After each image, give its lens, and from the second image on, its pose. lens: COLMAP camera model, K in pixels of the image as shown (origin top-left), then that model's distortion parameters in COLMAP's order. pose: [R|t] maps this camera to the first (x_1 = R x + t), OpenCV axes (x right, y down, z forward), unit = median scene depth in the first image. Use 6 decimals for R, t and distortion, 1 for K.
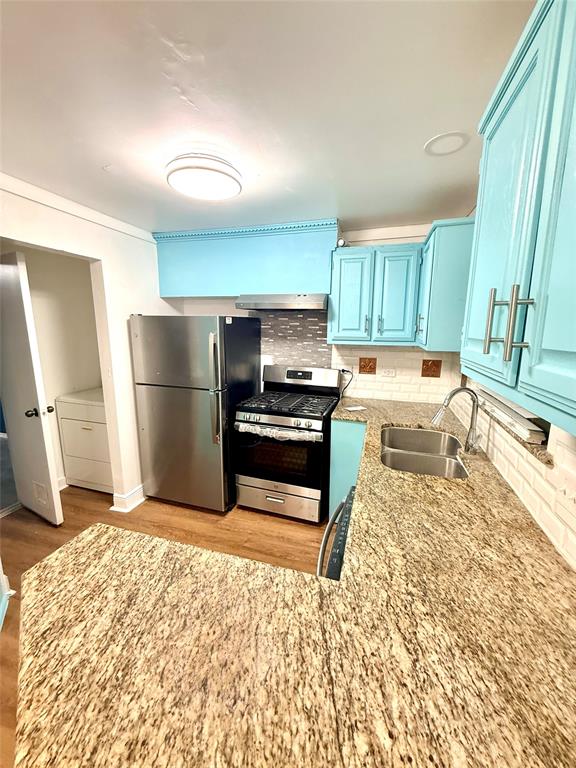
lens RADIAL K [[305.6, 0, 288.4], [0, 305.6, 381.6], [0, 0, 1]] dist [0.000169, 0.000126]
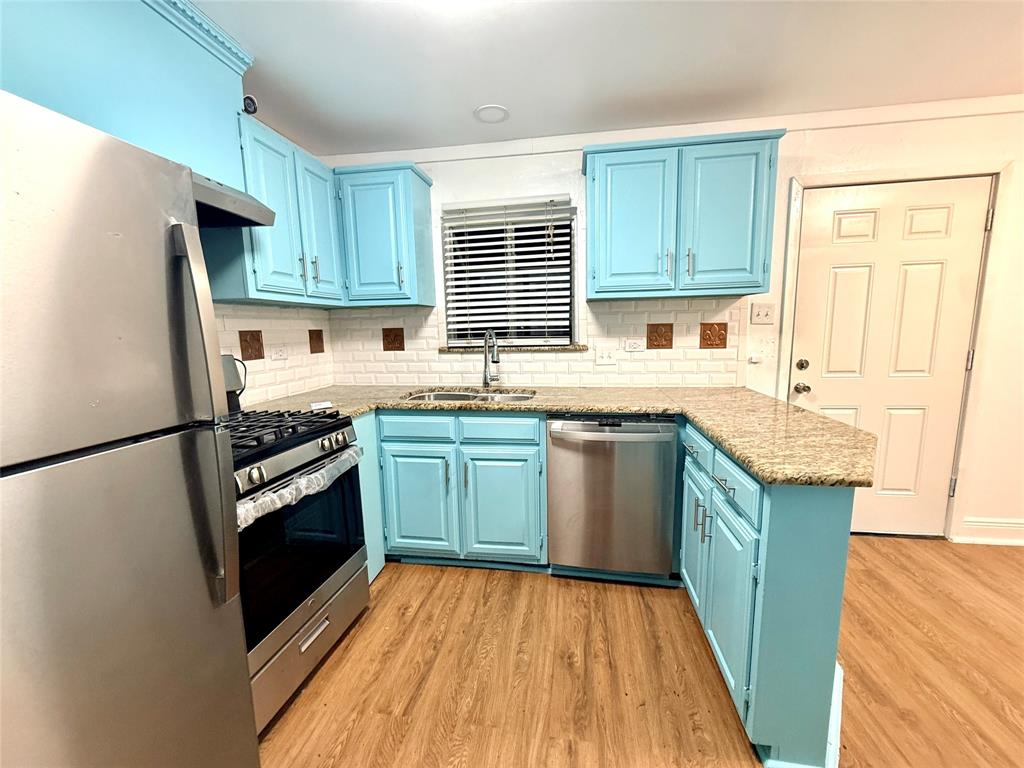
lens RADIAL K [[407.4, 0, 515.4], [0, 407.4, 383.4], [0, 0, 1]] dist [0.000169, 0.000126]
pose [[-0.139375, -0.138061, 0.980568, -1.641912], [0.200345, 0.965823, 0.164461, -0.028040], [-0.969761, 0.219373, -0.106951, 1.837660]]
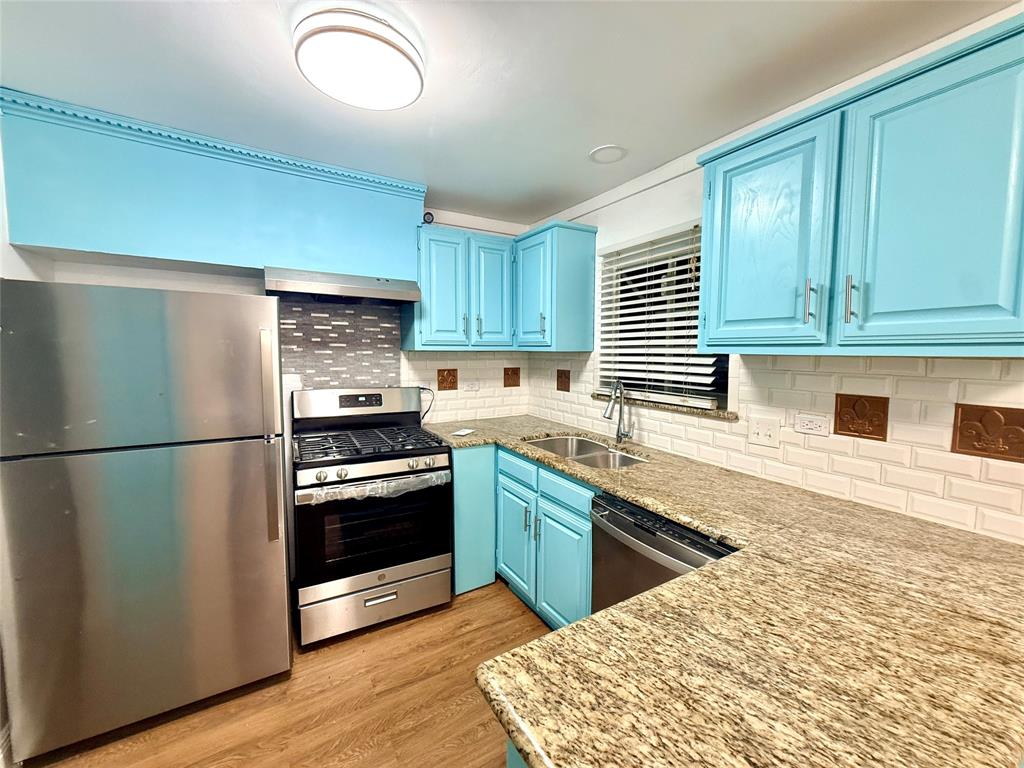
lens RADIAL K [[407.4, 0, 515.4], [0, 407.4, 384.0], [0, 0, 1]] dist [0.000169, 0.000126]
pose [[0.669136, -0.066397, 0.740168, -1.167627], [0.134294, 0.990406, -0.032562, 0.048894], [-0.730905, 0.121189, 0.671633, 0.517933]]
